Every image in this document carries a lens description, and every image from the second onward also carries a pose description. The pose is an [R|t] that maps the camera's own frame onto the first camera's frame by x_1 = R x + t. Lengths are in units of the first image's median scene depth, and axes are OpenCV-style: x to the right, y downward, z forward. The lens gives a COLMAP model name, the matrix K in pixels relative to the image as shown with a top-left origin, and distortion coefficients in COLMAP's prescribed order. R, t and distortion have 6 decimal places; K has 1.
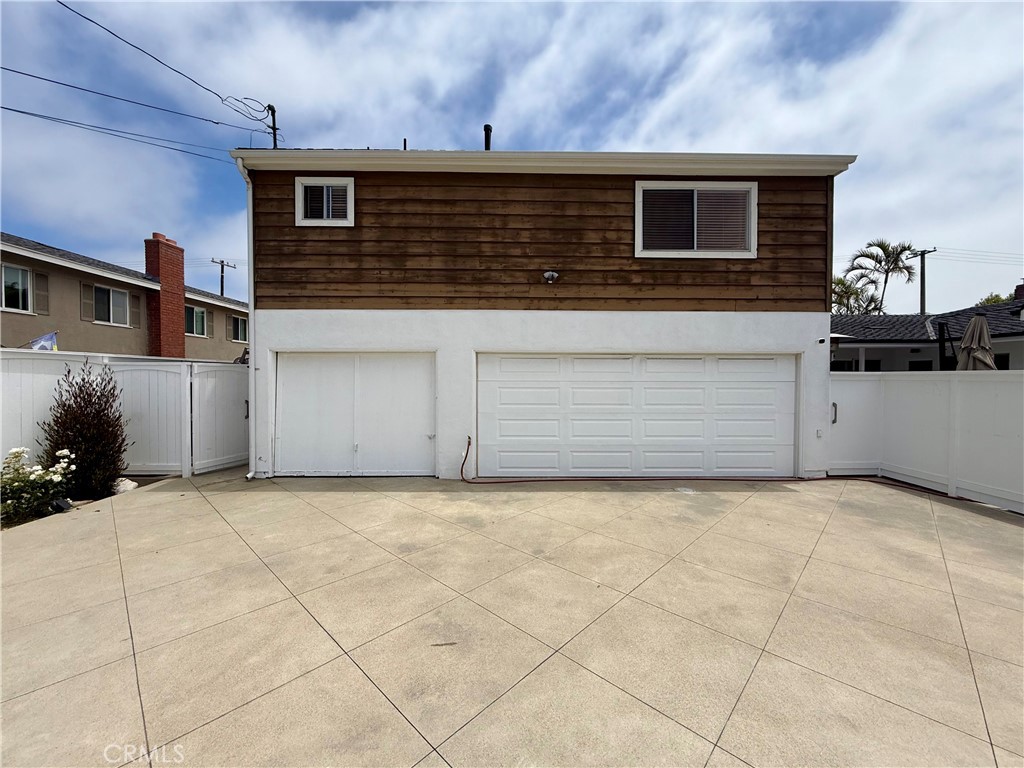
lens RADIAL K [[406.4, 0, 512.0], [0, 406.4, 383.8], [0, 0, 1]] dist [-0.000470, 0.000367]
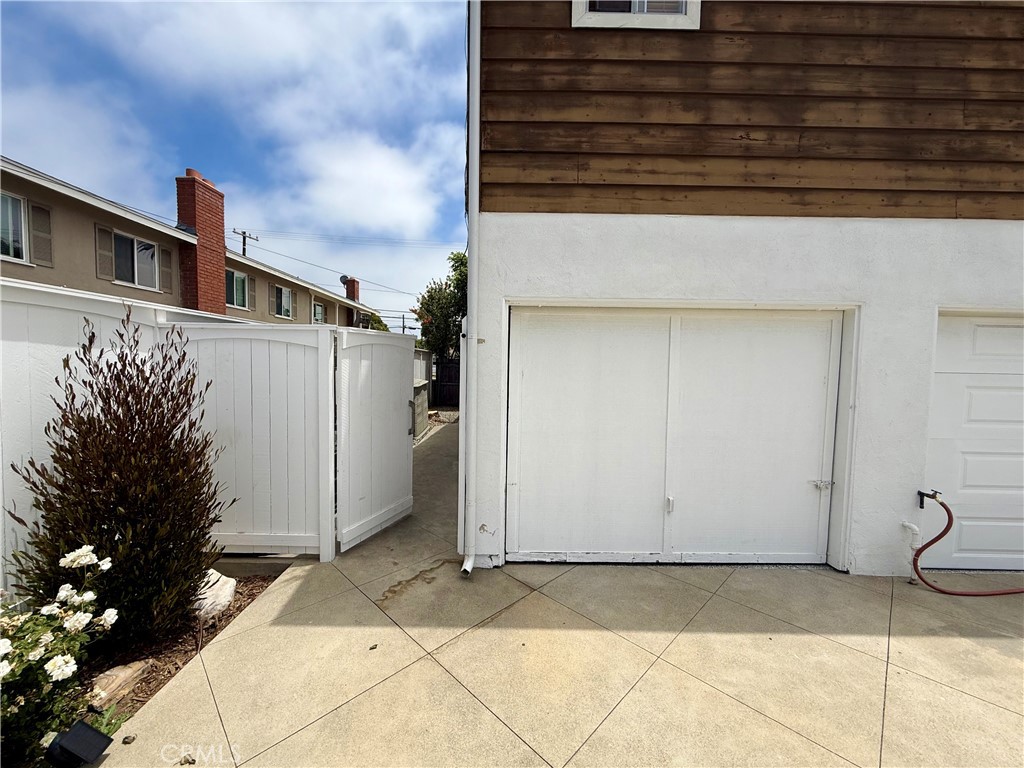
lens RADIAL K [[406.4, 0, 511.8], [0, 406.4, 384.1], [0, 0, 1]] dist [-0.000470, 0.000367]
pose [[0.999812, 0.015263, -0.011987, -0.583068], [-0.014880, 0.999394, 0.031476, -0.001528], [0.012460, -0.031291, 0.999433, 0.526314]]
